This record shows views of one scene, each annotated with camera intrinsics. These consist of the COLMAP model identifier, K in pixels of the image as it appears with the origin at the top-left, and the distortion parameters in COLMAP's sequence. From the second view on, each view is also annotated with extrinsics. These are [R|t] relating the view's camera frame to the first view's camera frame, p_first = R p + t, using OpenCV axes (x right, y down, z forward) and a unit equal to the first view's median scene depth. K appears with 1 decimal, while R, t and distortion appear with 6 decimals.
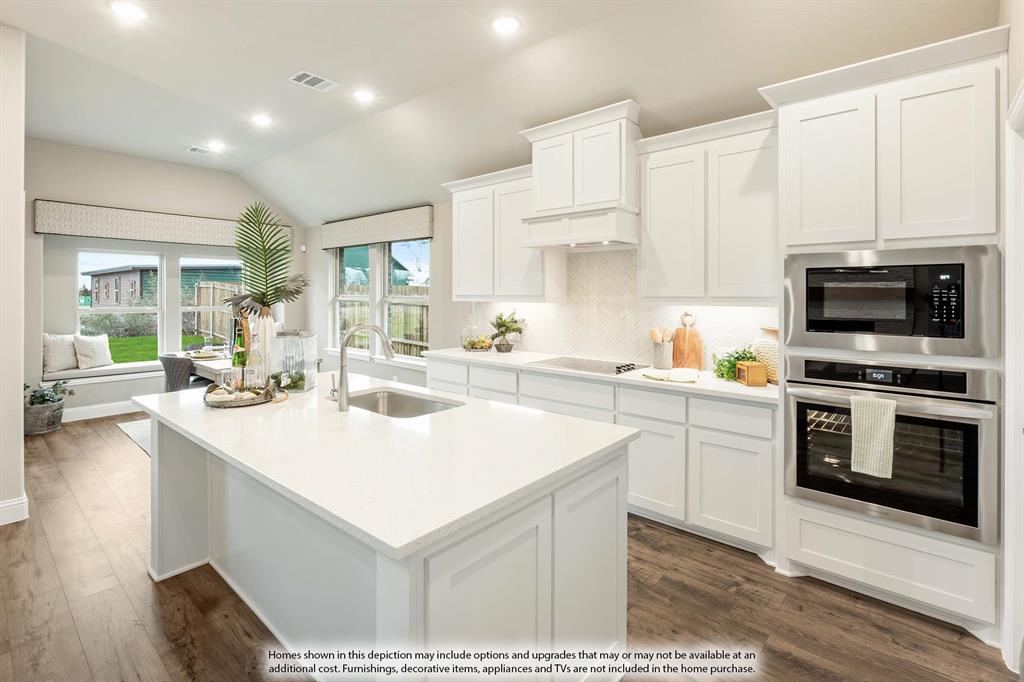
lens RADIAL K [[476.6, 0, 510.5], [0, 476.6, 292.8], [0, 0, 1]] dist [-0.000902, 0.000345]
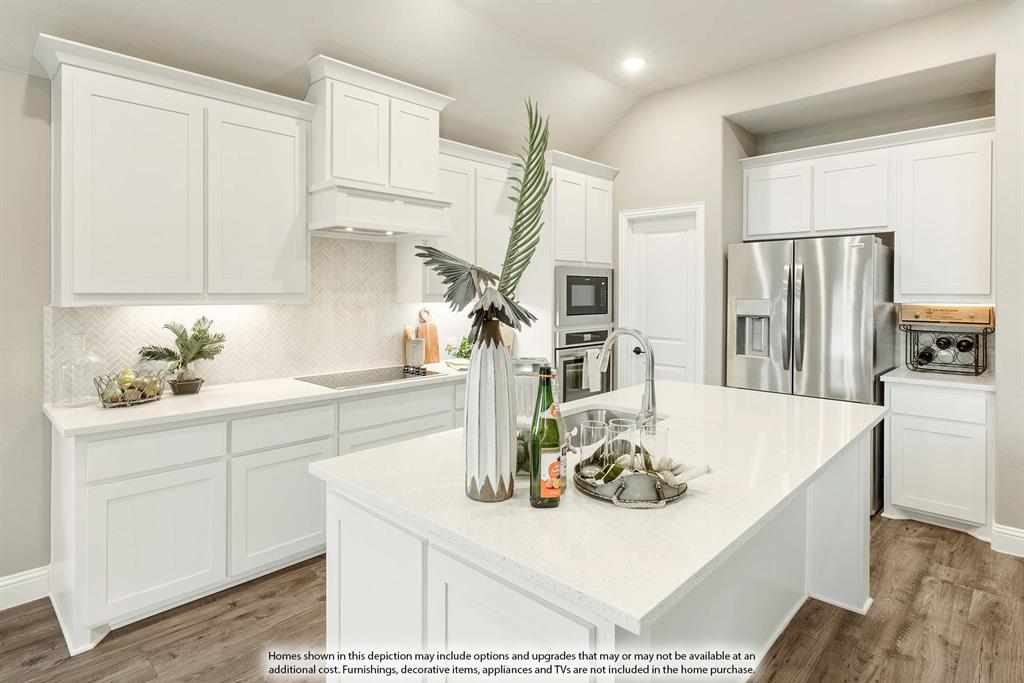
lens RADIAL K [[556.8, 0, 527.8], [0, 556.8, 293.0], [0, 0, 1]] dist [0.000158, -0.000721]
pose [[0.027339, -0.002090, 0.999624, -0.782697], [-0.003877, 0.999990, 0.002197, 0.001893], [-0.999619, -0.003936, 0.027331, 0.686881]]
